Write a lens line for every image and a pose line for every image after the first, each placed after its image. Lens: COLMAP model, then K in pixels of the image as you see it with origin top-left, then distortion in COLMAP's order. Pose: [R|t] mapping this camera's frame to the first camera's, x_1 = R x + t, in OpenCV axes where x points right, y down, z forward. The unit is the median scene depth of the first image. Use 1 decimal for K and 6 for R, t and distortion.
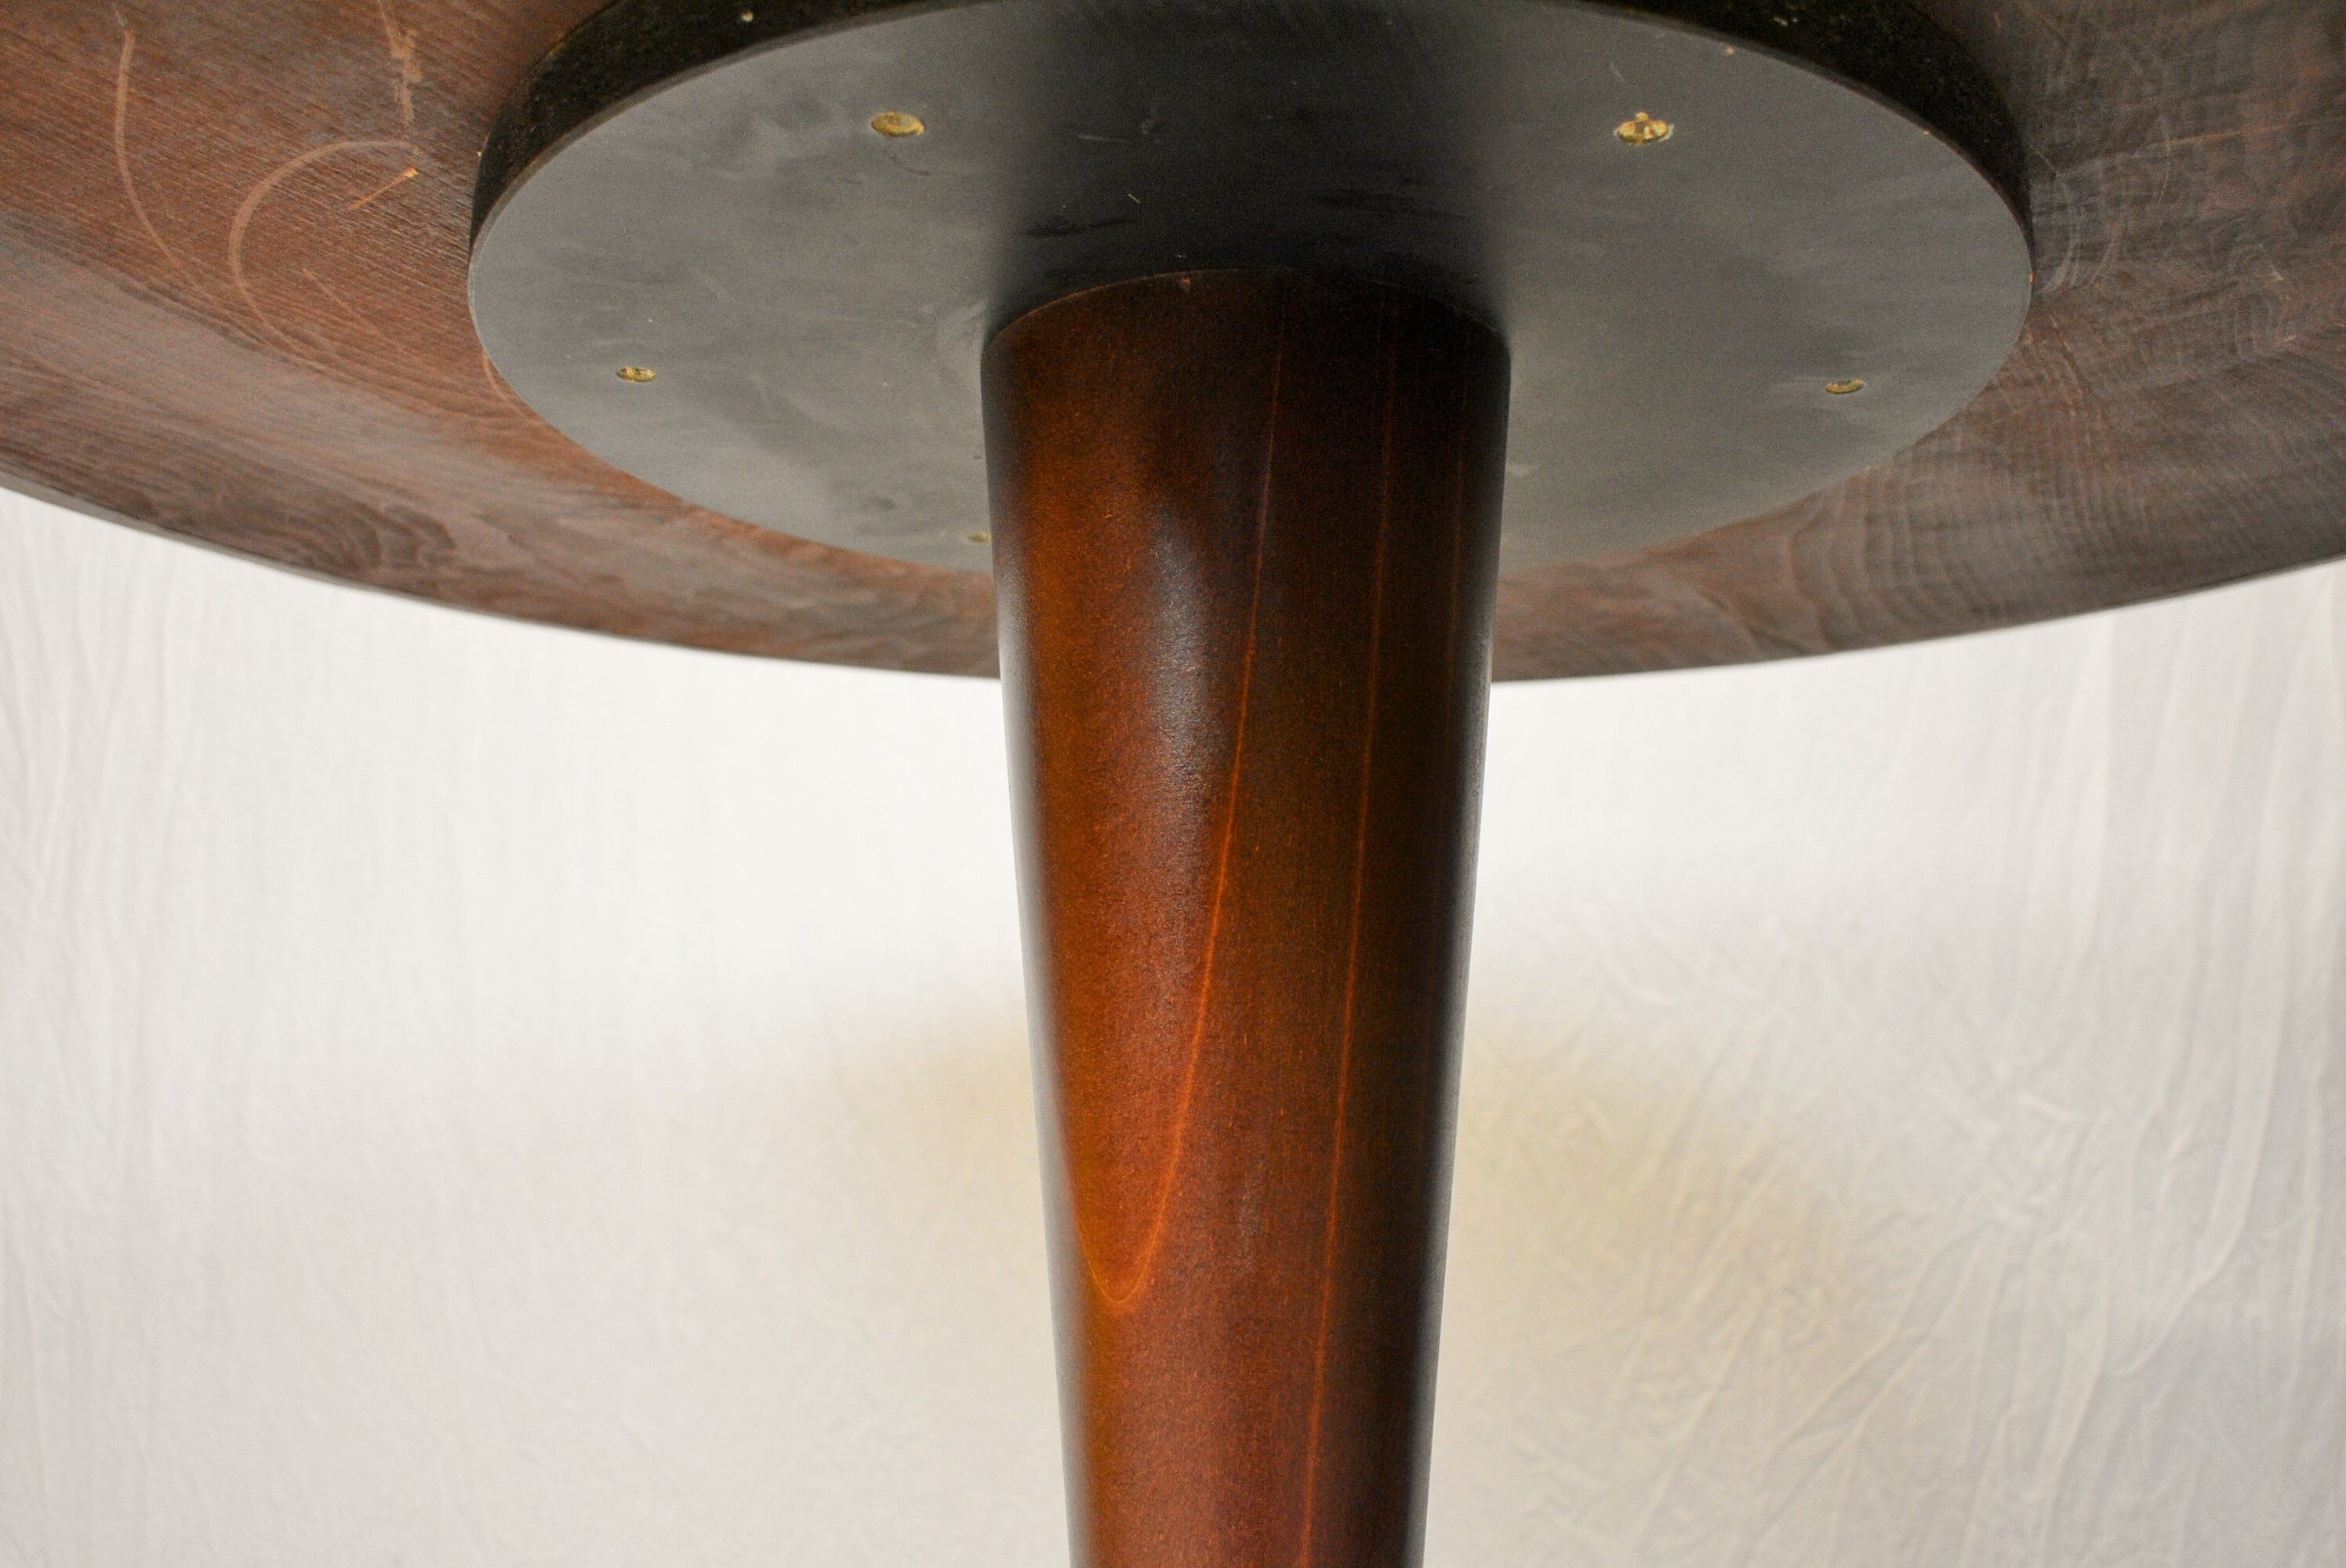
lens RADIAL K [[2255.2, 0, 1173.0], [0, 2255.2, 784.0], [0, 0, 1]] dist [-0.028693, 0.011264]
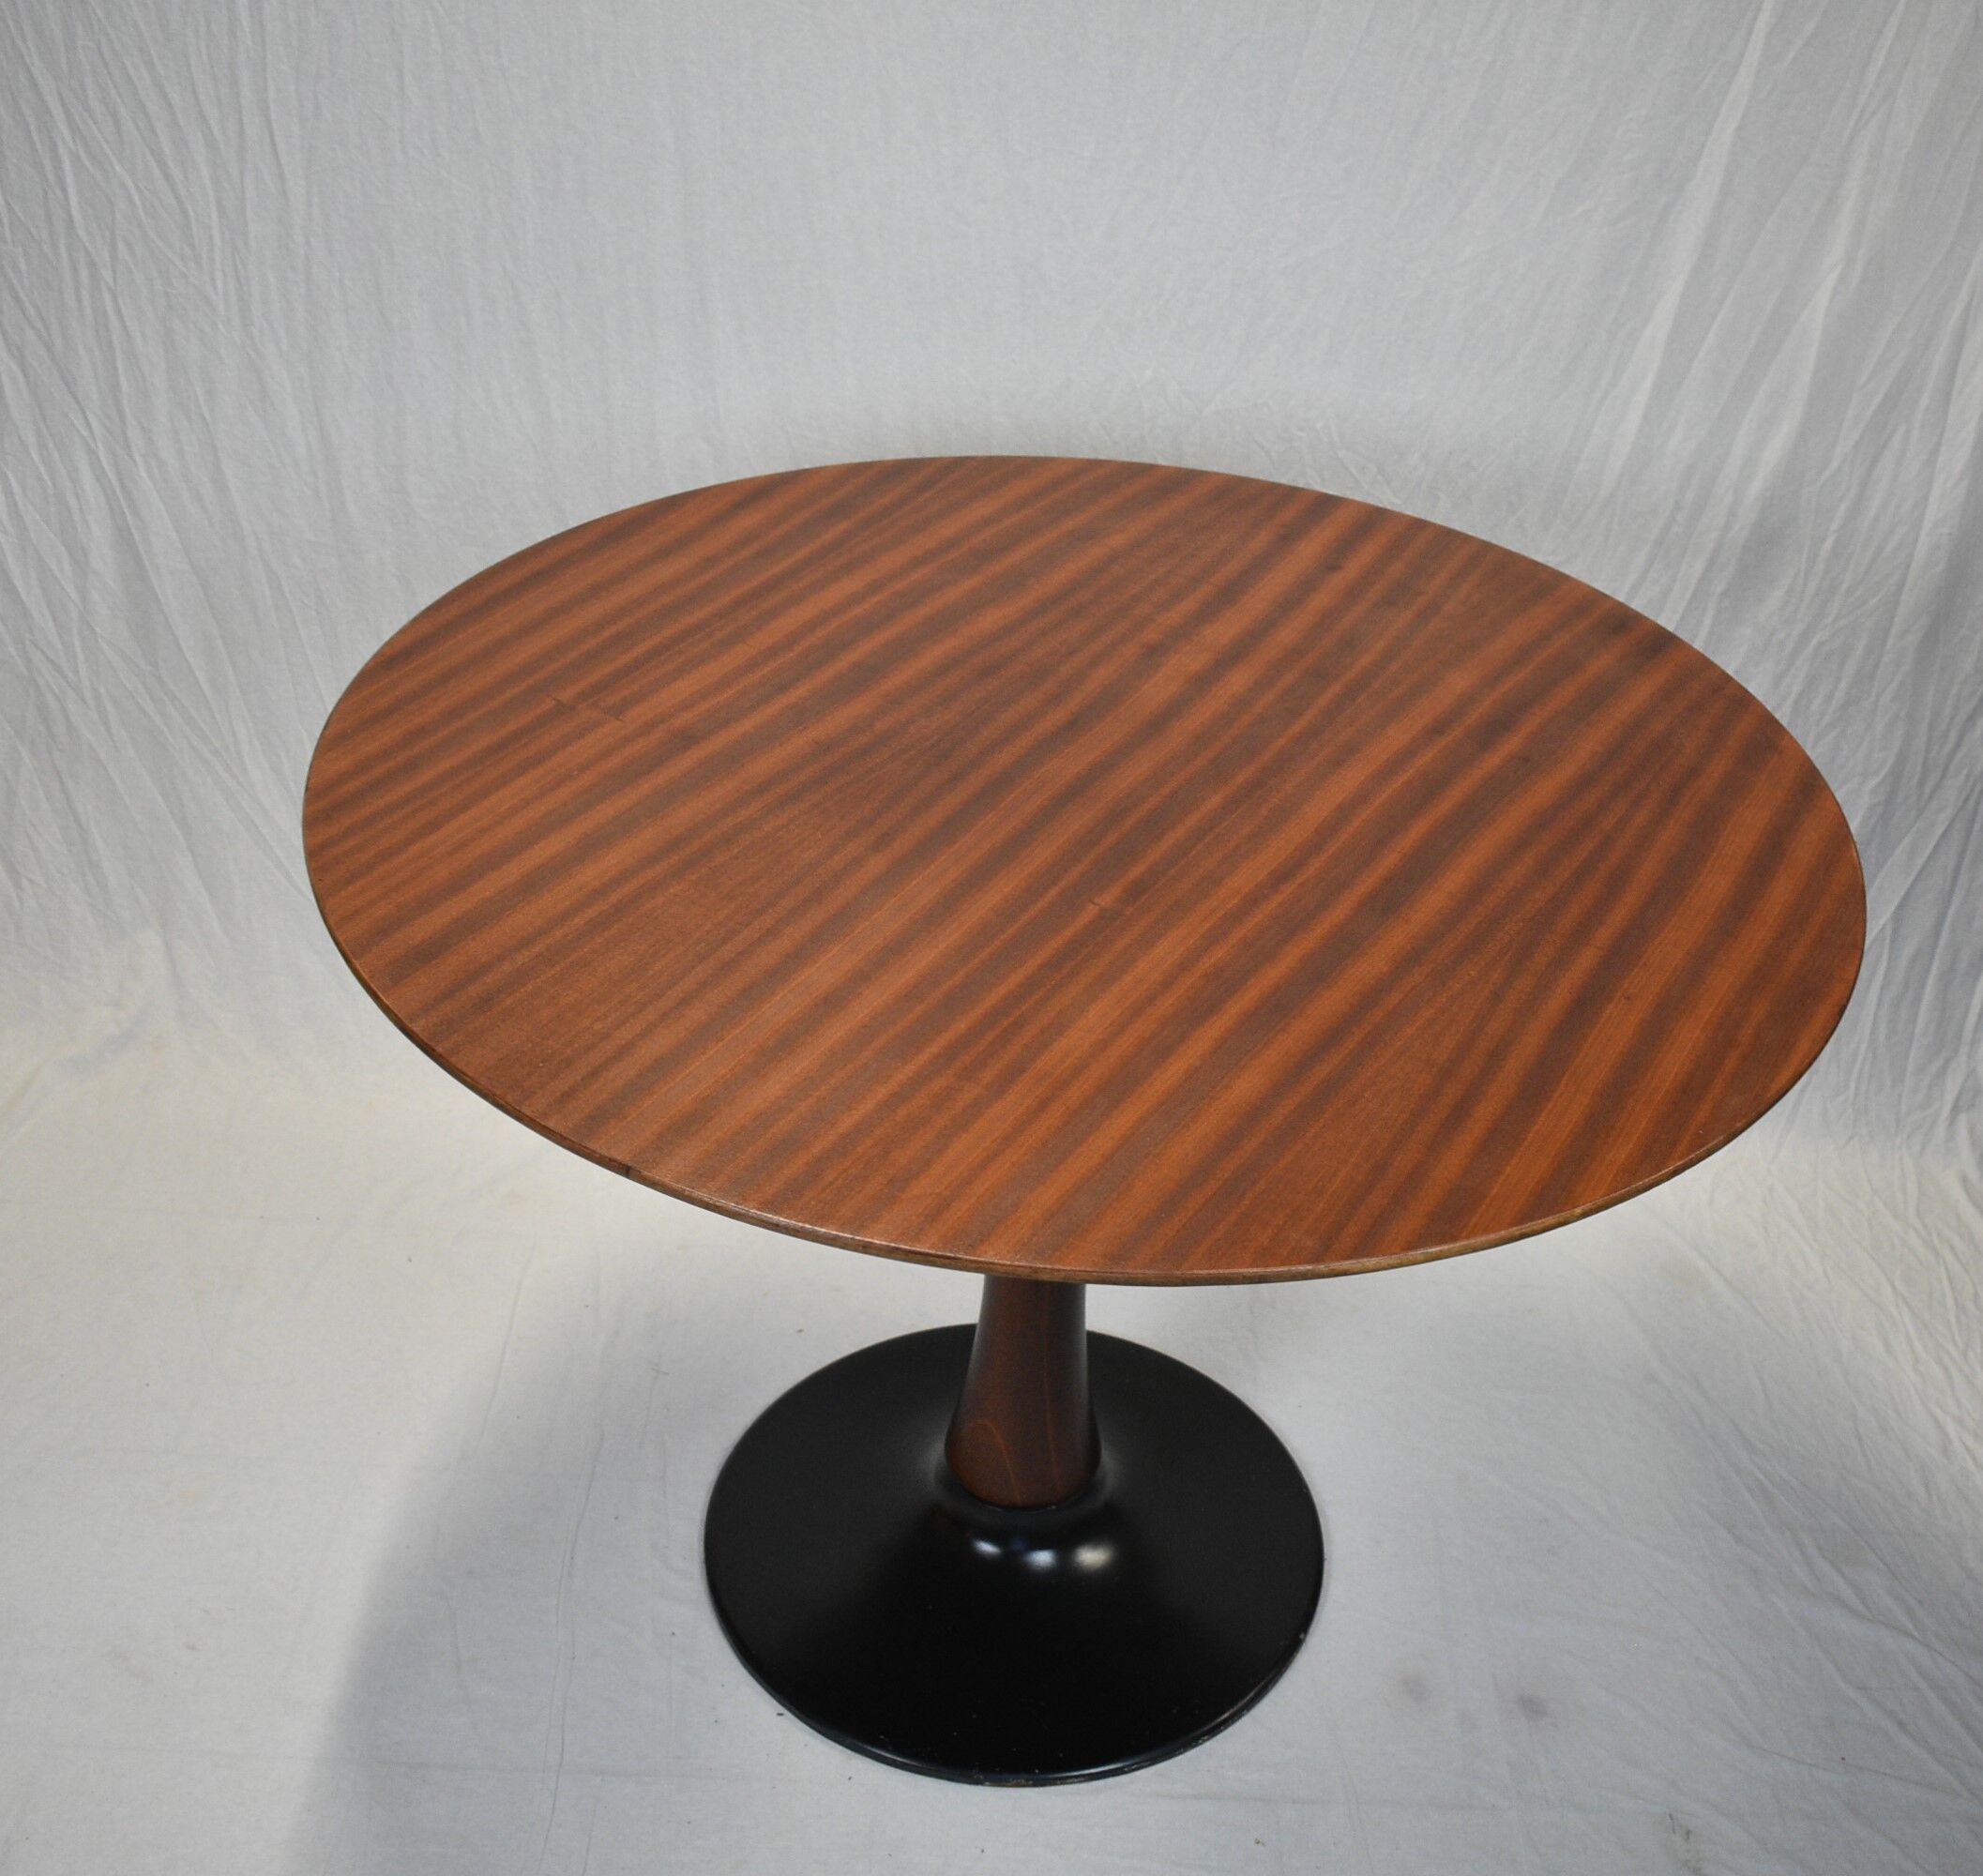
lens RADIAL K [[2668.8, 0, 1199.3], [0, 2668.8, 939.7], [0, 0, 1]] dist [-0.018157, -0.013090]
pose [[0.994430, 0.037693, 0.098431, -0.053302], [-0.096085, 0.708048, 0.699597, -1.042359], [-0.043324, -0.705157, 0.707726, -0.560727]]
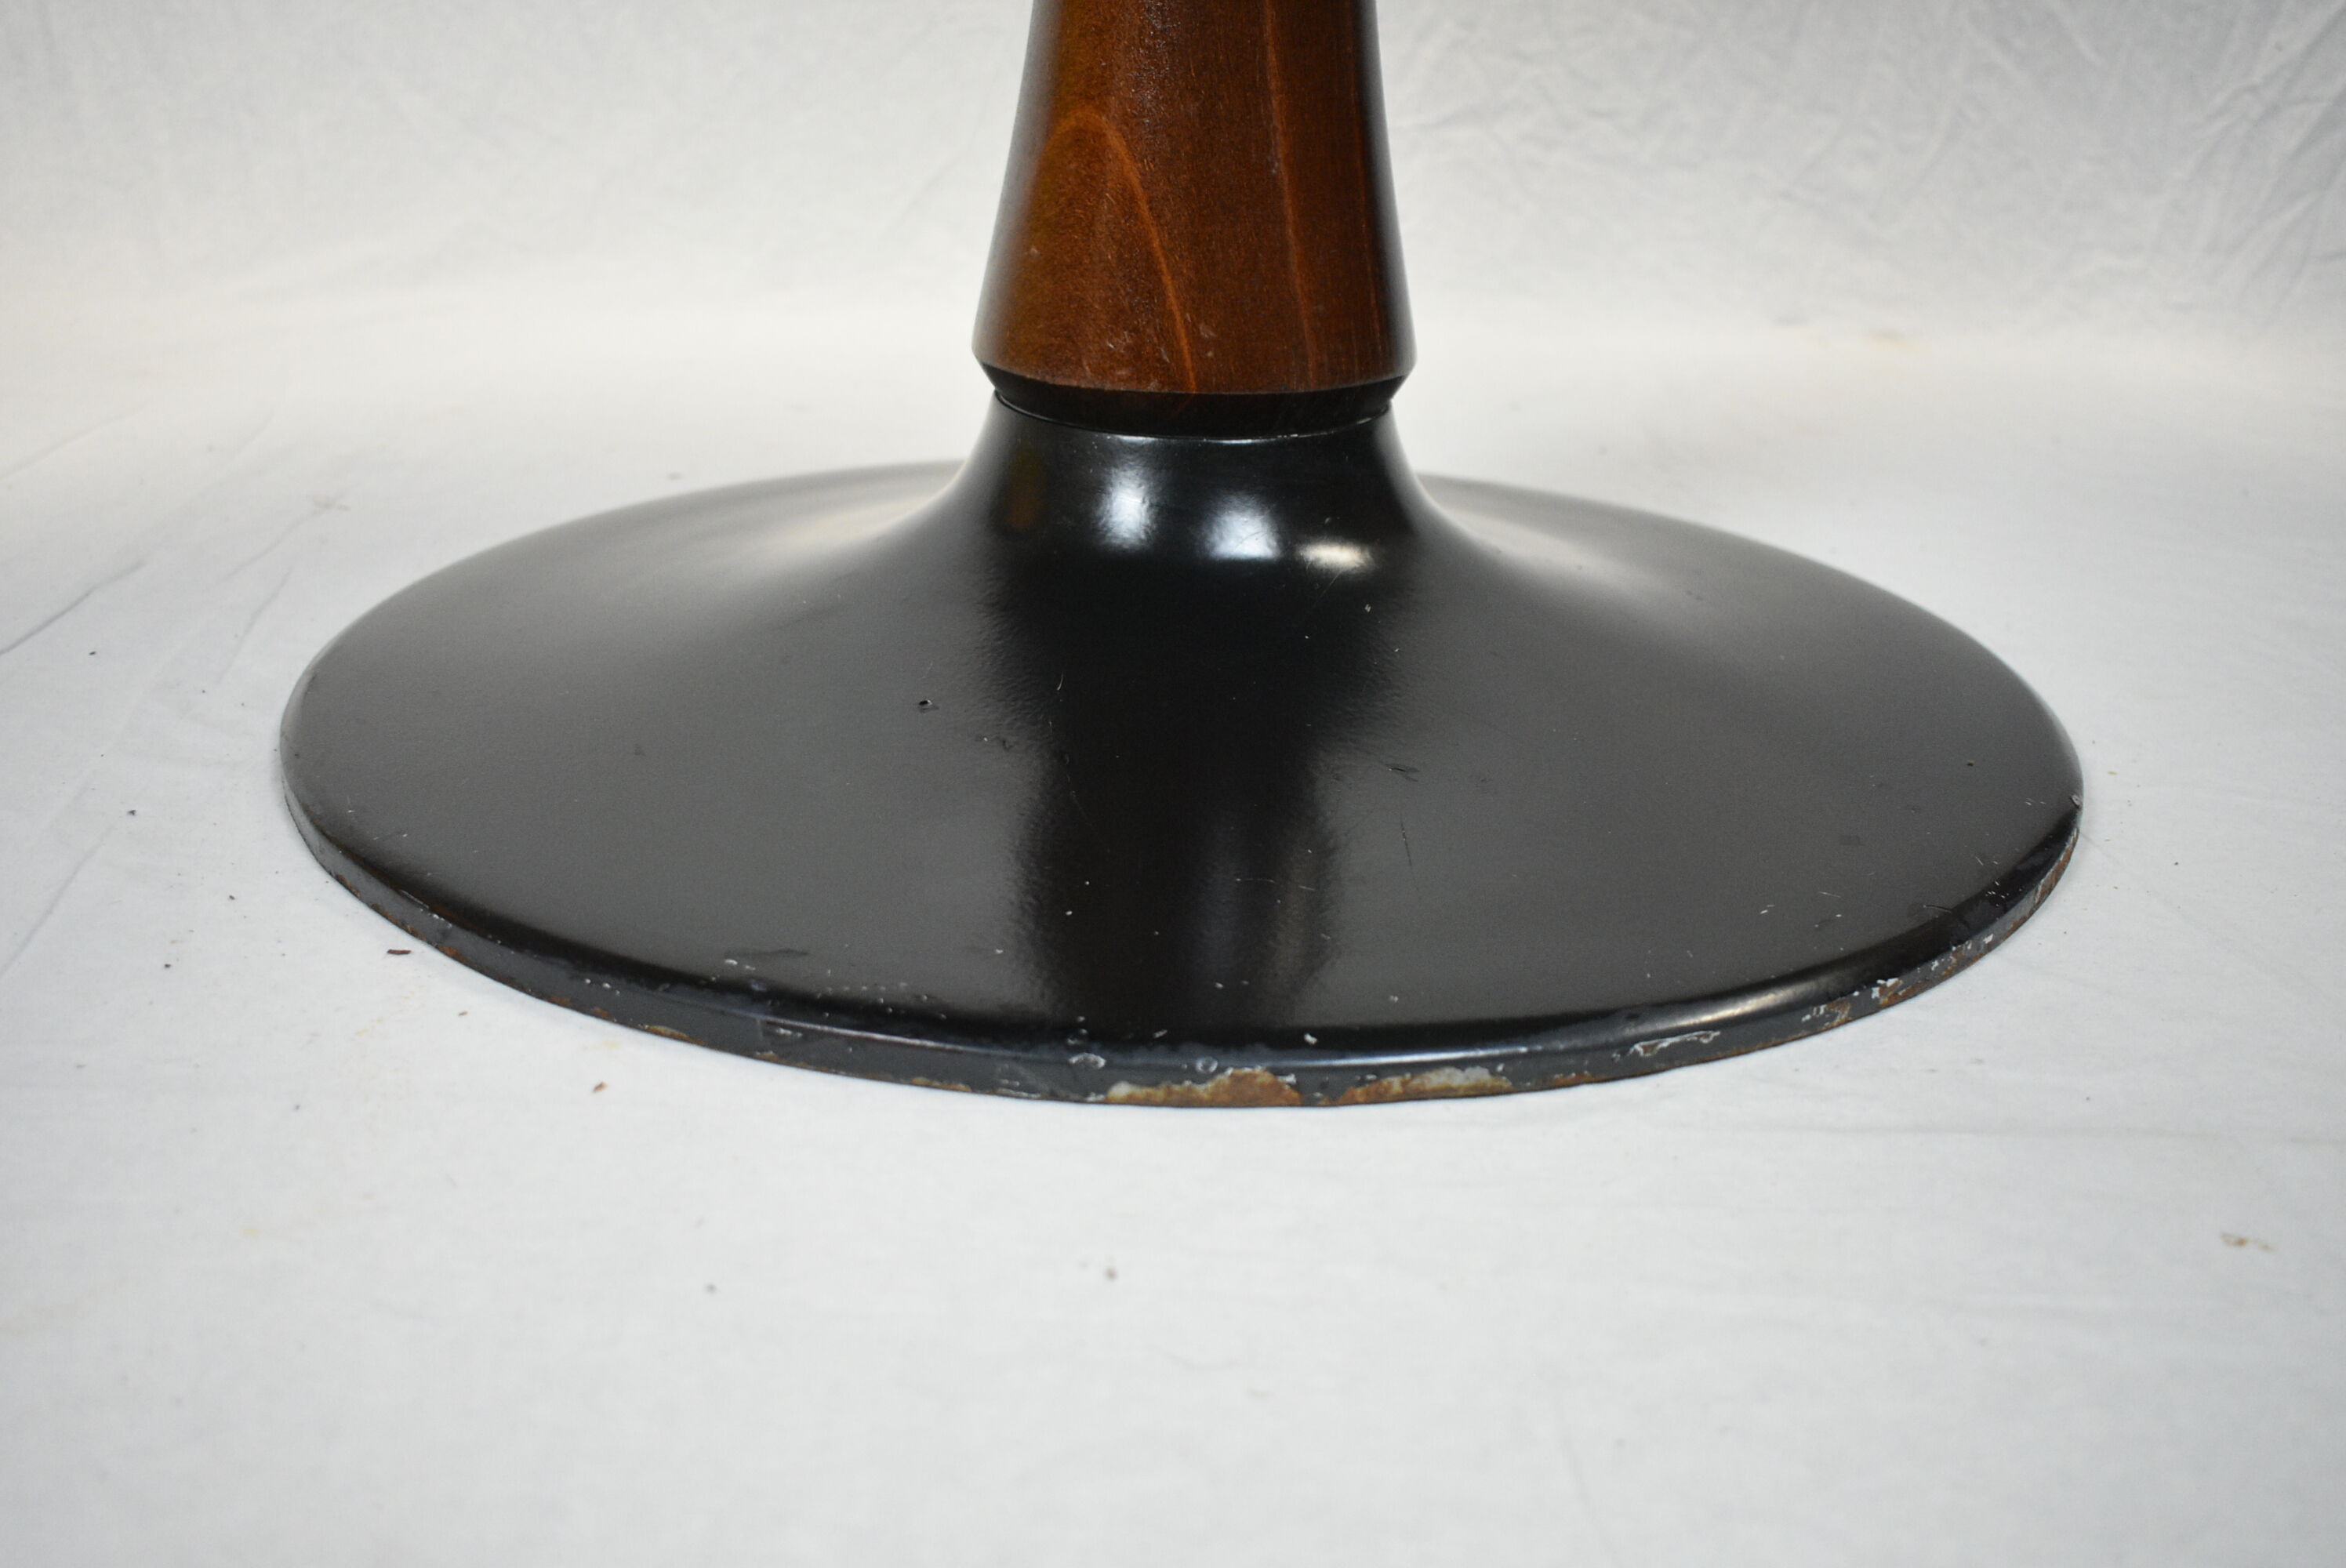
lens RADIAL K [[2205.3, 0, 1173.0], [0, 2205.3, 784.0], [0, 0, 1]] dist [-0.021750, -0.005865]
pose [[0.998850, 0.008767, 0.047136, -0.013275], [-0.032782, 0.842293, 0.538022, 0.184076], [-0.034985, -0.538948, 0.841612, -0.058604]]
